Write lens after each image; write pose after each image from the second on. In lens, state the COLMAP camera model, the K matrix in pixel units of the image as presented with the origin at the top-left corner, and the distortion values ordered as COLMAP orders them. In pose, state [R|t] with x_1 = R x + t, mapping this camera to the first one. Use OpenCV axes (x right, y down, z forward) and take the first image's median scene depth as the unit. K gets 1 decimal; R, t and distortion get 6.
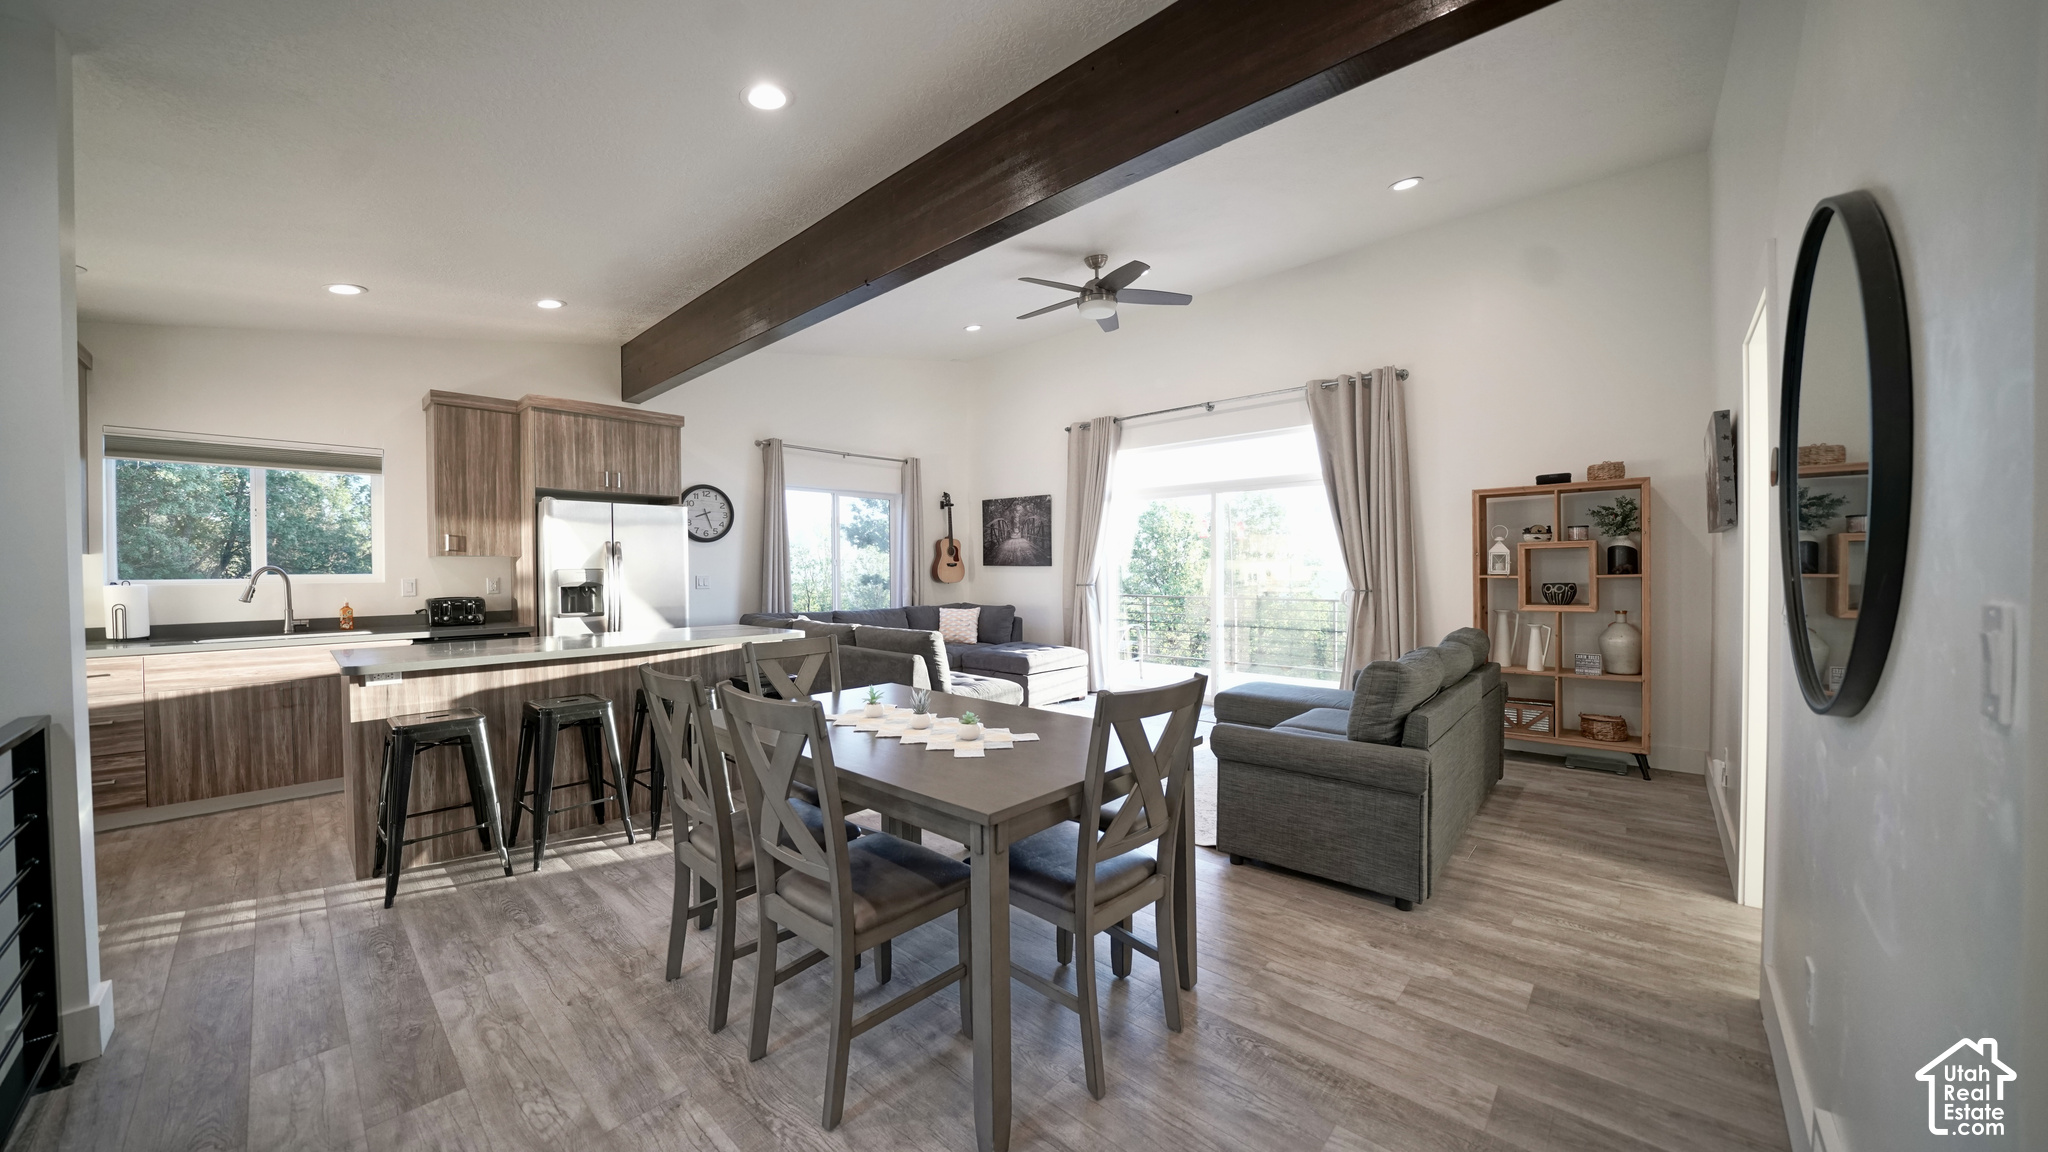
lens RADIAL K [[714.1, 0, 1026.9], [0, 714.1, 577.8], [0, 0, 1]] dist [-0.001834, -0.000298]
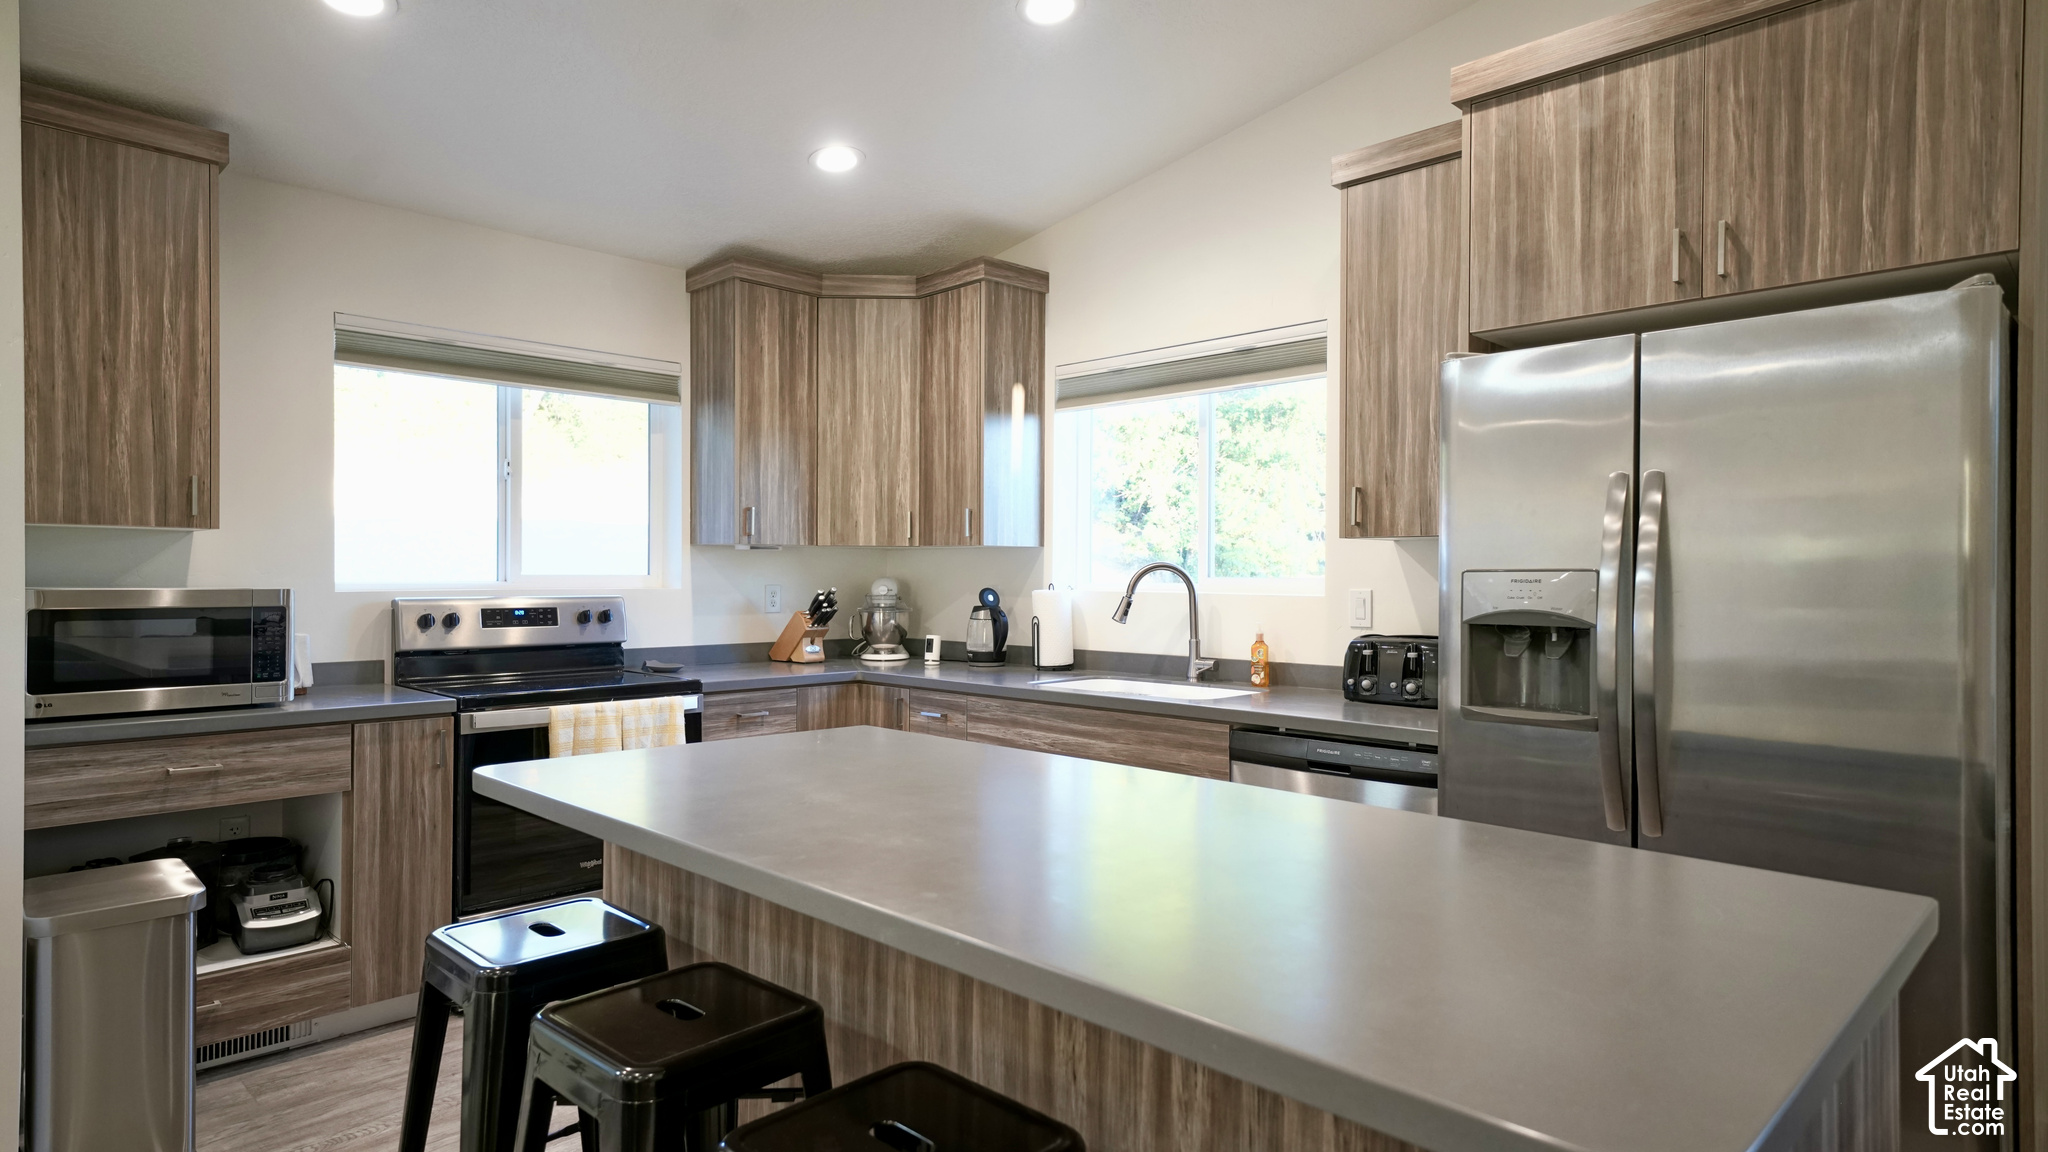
lens RADIAL K [[1116.6, 0, 1010.2], [0, 1116.6, 574.0], [0, 0, 1]] dist [0.026136, 0.000892]
pose [[-0.040705, 0.008016, -0.999139, -0.129577], [-0.019445, 0.999772, 0.008813, -0.010370], [0.998982, 0.019787, -0.040540, 0.777942]]
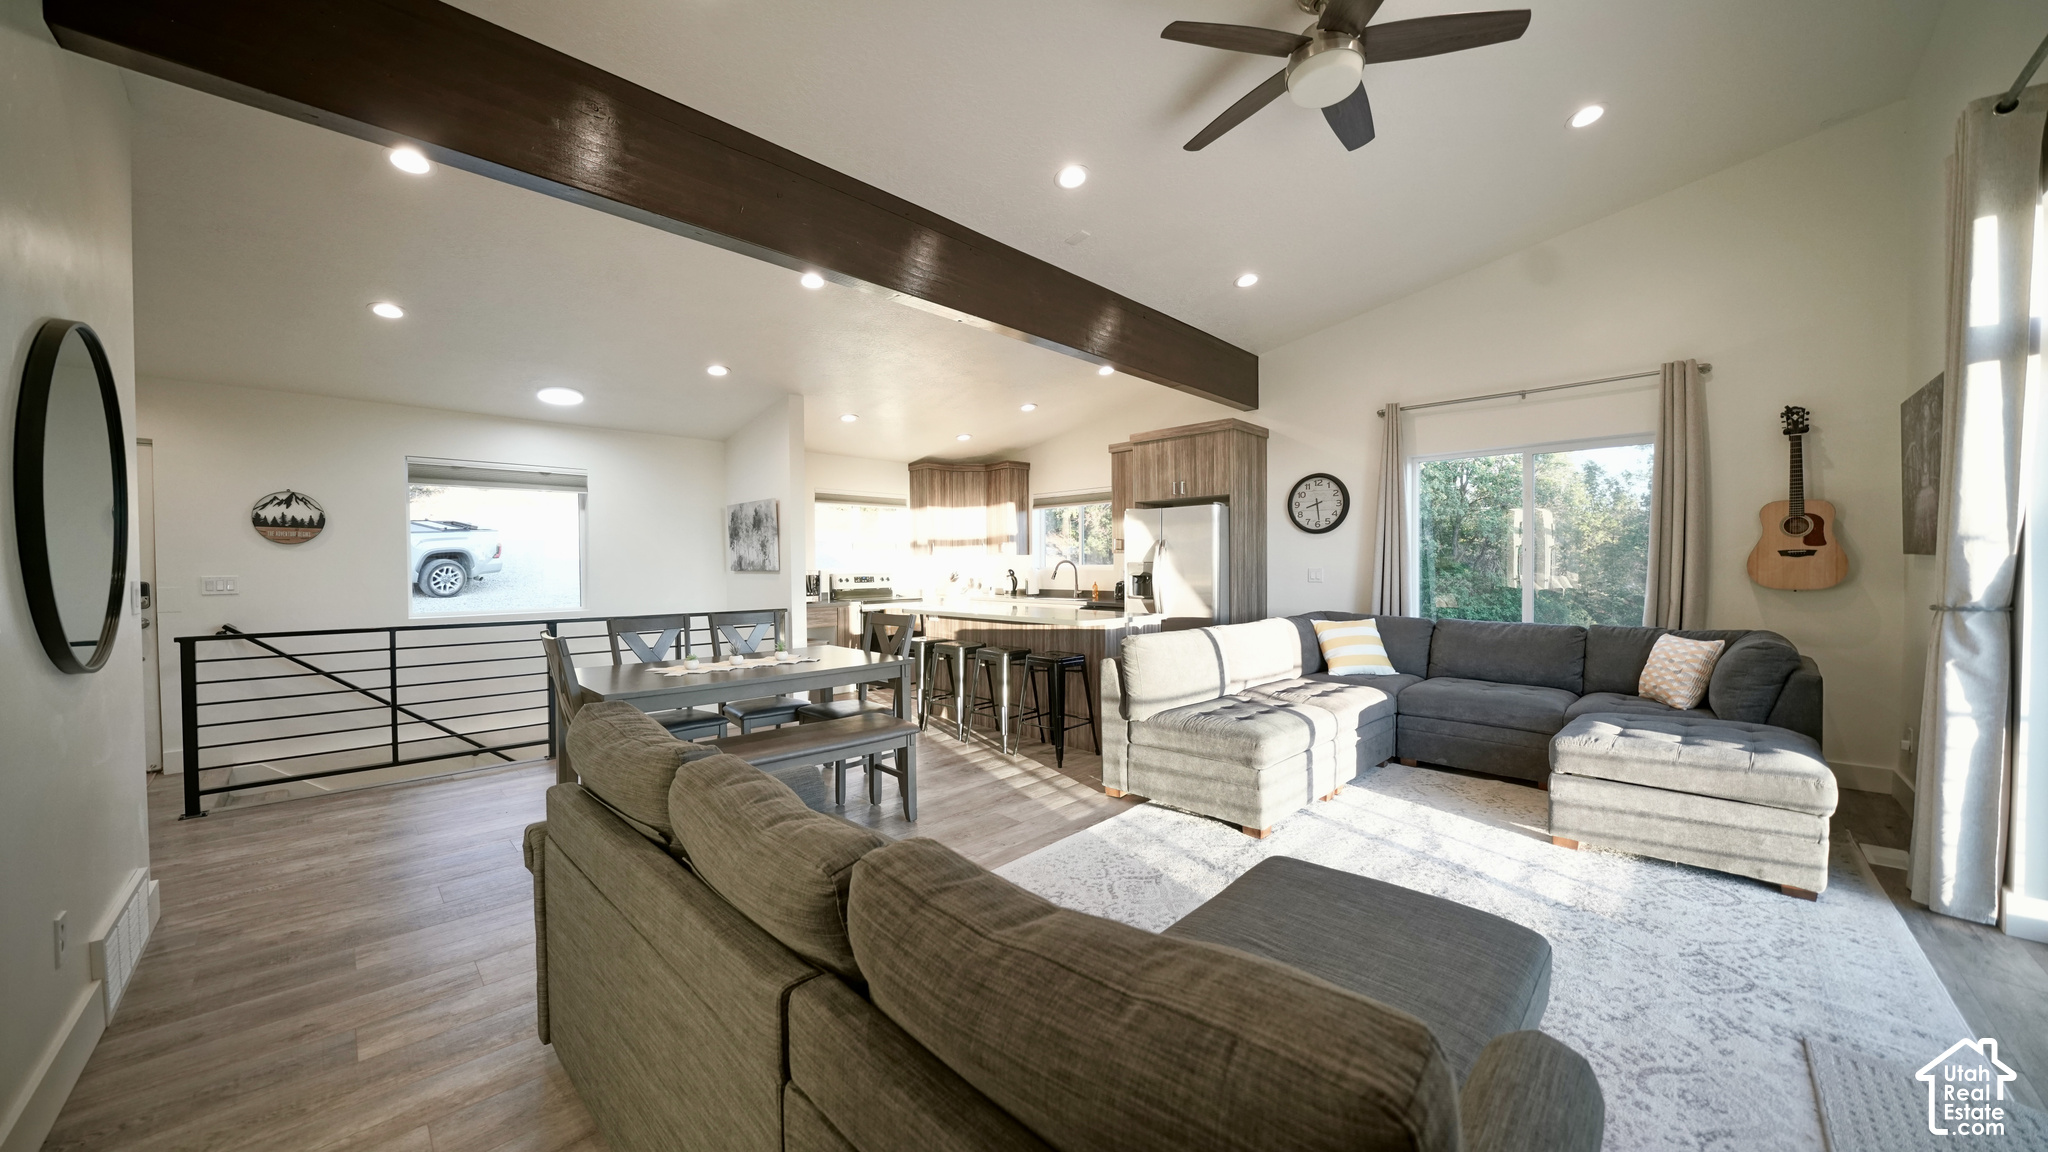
lens RADIAL K [[714.1, 0, 1005.0], [0, 714.1, 580.6], [0, 0, 1]] dist [-0.001834, -0.000298]
pose [[-0.056351, 0.031143, -0.997925, 0.667171], [-0.008962, 0.999457, 0.031697, -0.017449], [0.998371, 0.010730, -0.056041, 0.806132]]
